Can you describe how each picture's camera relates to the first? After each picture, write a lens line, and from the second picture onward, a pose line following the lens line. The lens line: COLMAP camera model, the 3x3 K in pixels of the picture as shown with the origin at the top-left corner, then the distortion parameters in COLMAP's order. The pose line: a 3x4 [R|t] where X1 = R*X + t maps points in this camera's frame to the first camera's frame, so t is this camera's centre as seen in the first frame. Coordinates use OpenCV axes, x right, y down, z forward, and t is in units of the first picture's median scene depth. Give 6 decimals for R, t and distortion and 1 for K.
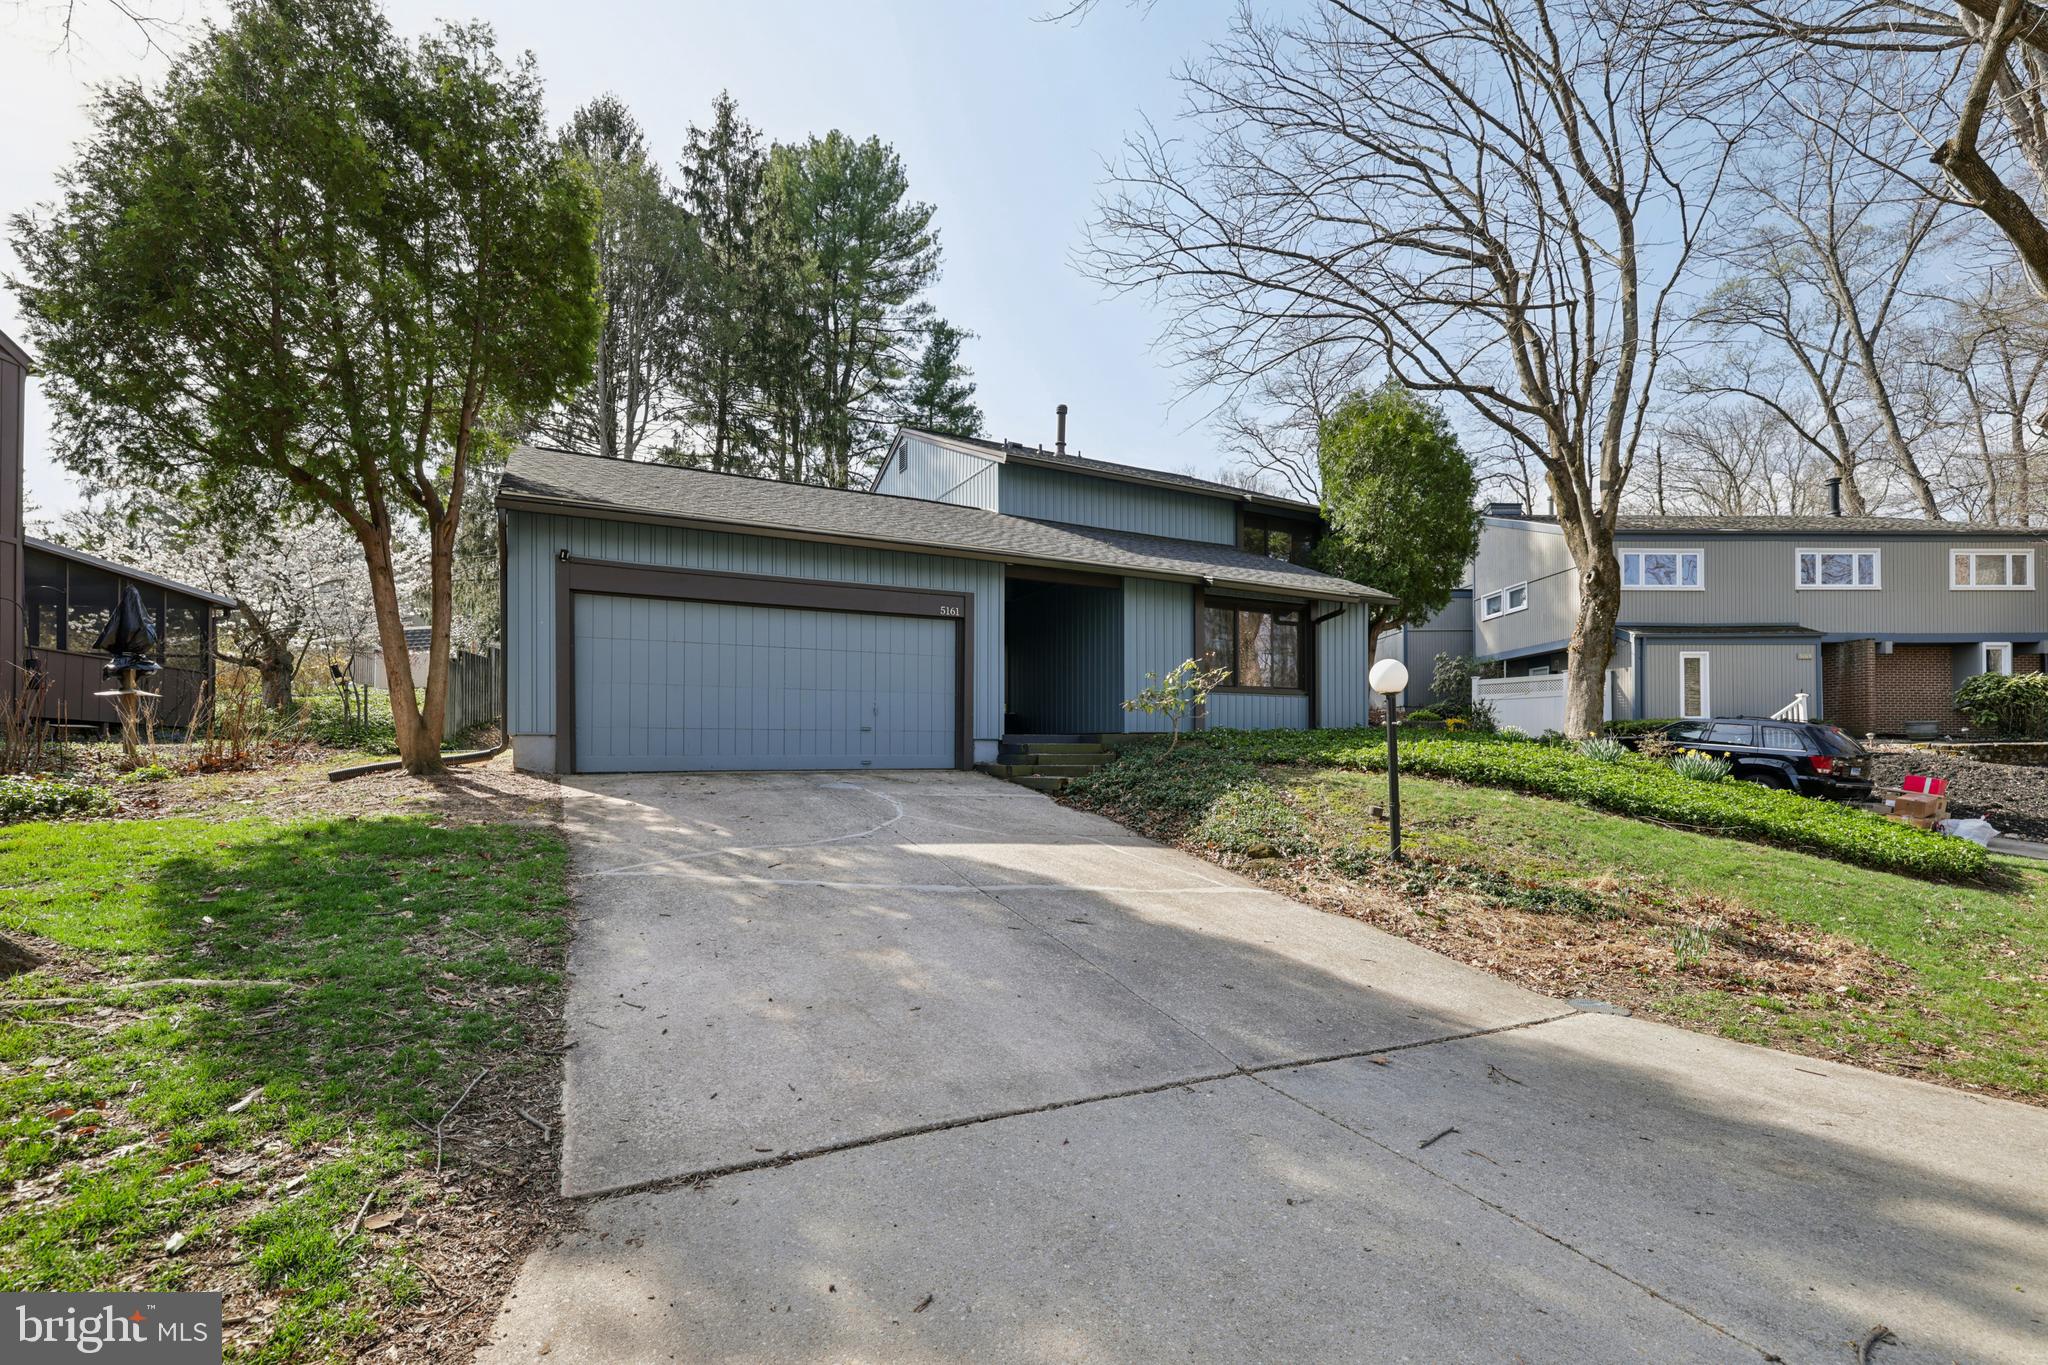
lens RADIAL K [[873.7, 0, 1024.5], [0, 873.7, 685.4], [0, 0, 1]] dist [0.005169, -0.000738]
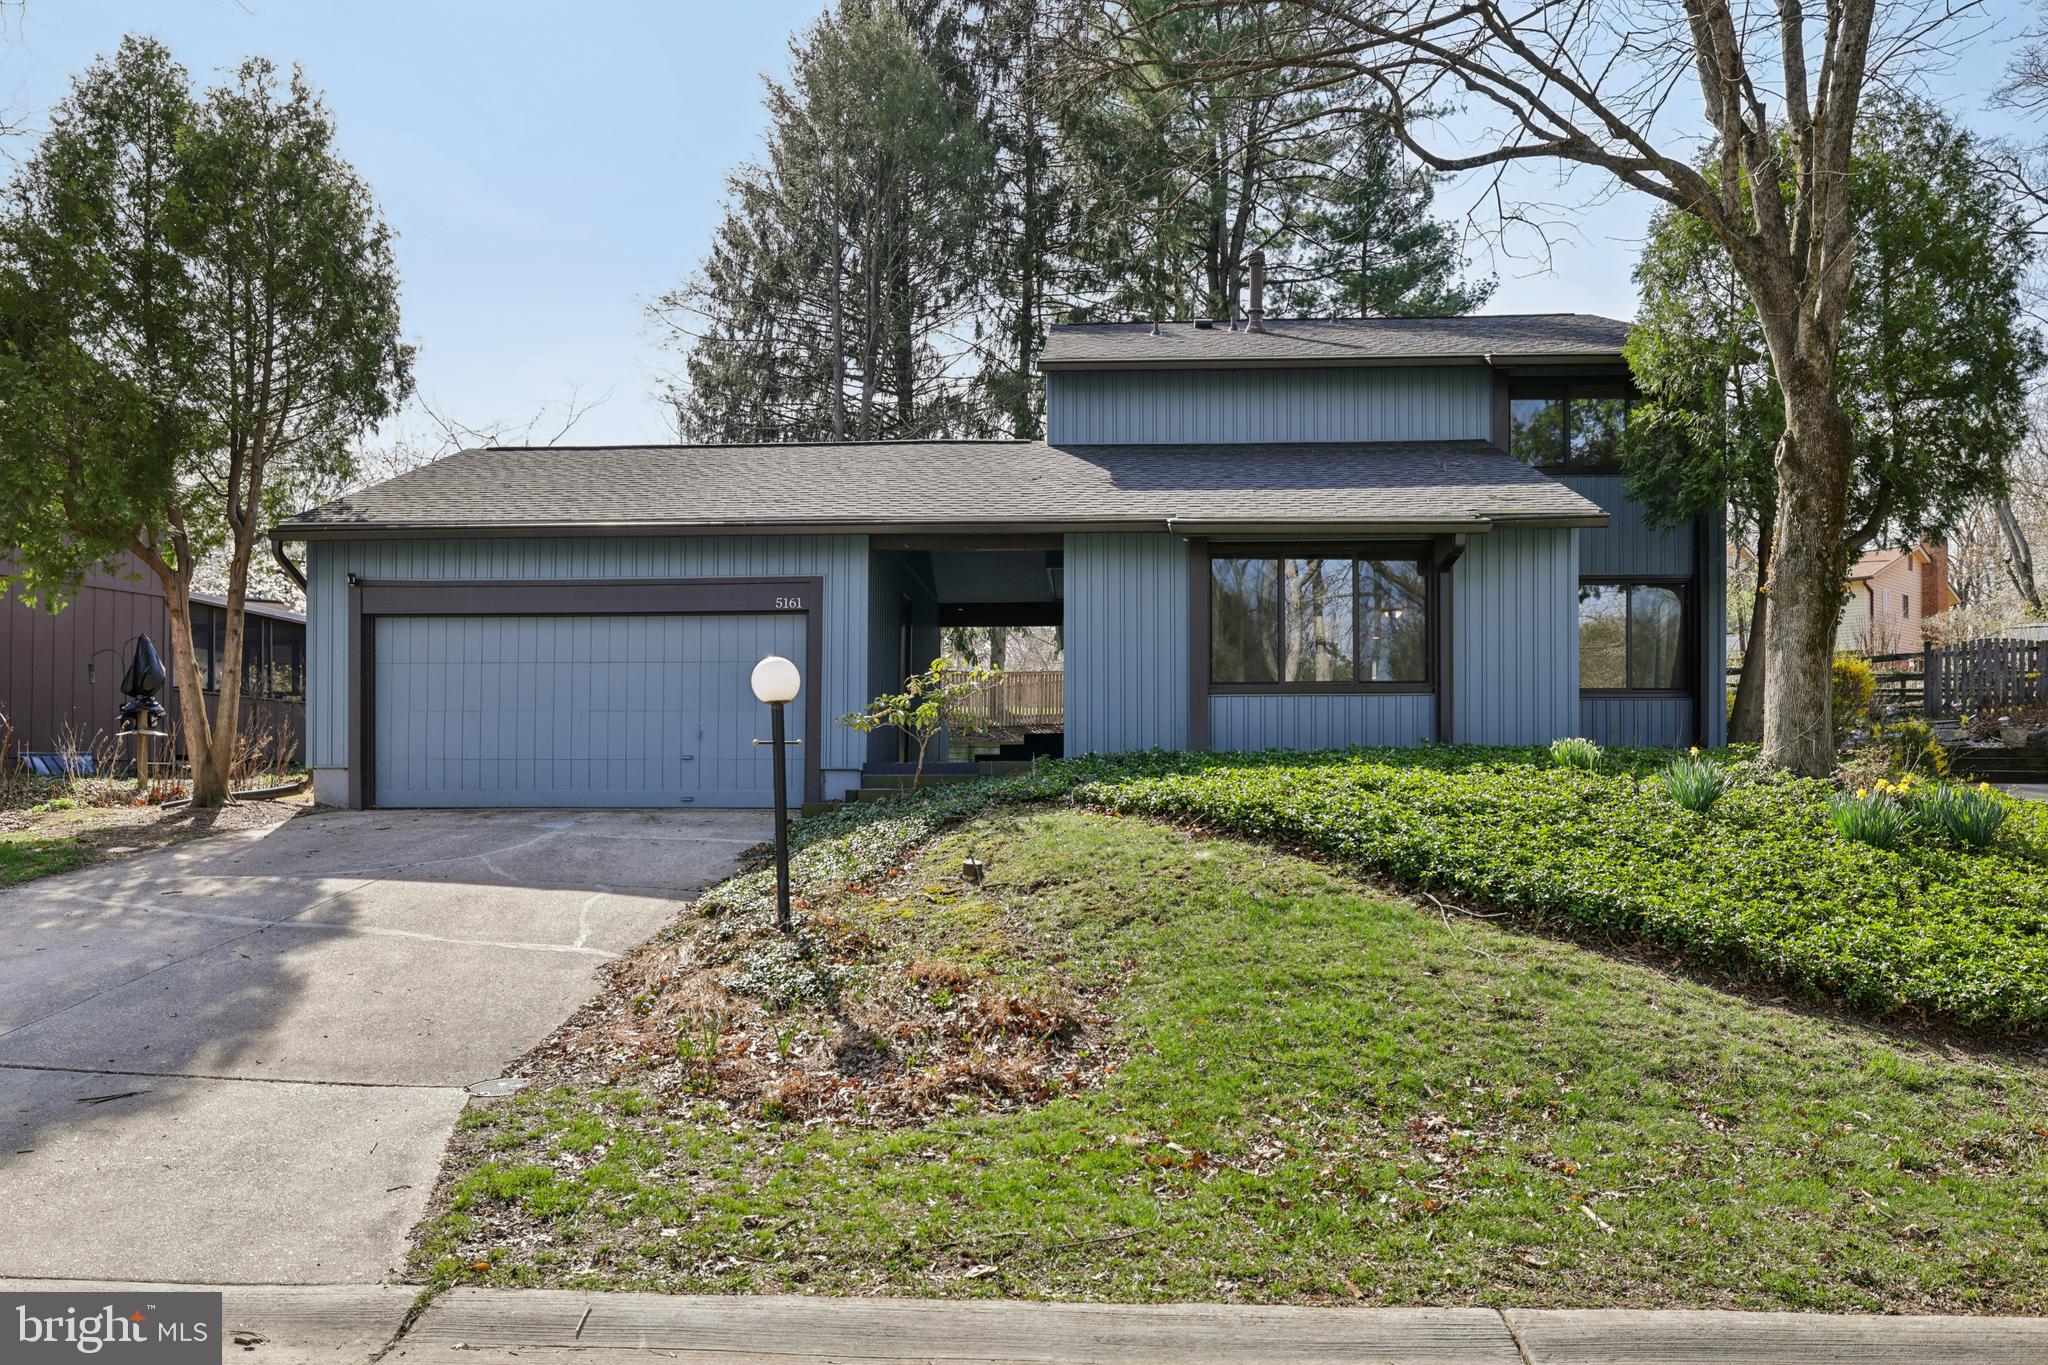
lens RADIAL K [[1378.4, 0, 1027.1], [0, 1378.4, 678.6], [0, 0, 1]] dist [0.006540, 0.002072]
pose [[0.872955, -0.041051, -0.486070, 0.678893], [0.039237, 0.999133, -0.013915, 0.006939], [0.486220, -0.006925, 0.873809, 0.036701]]
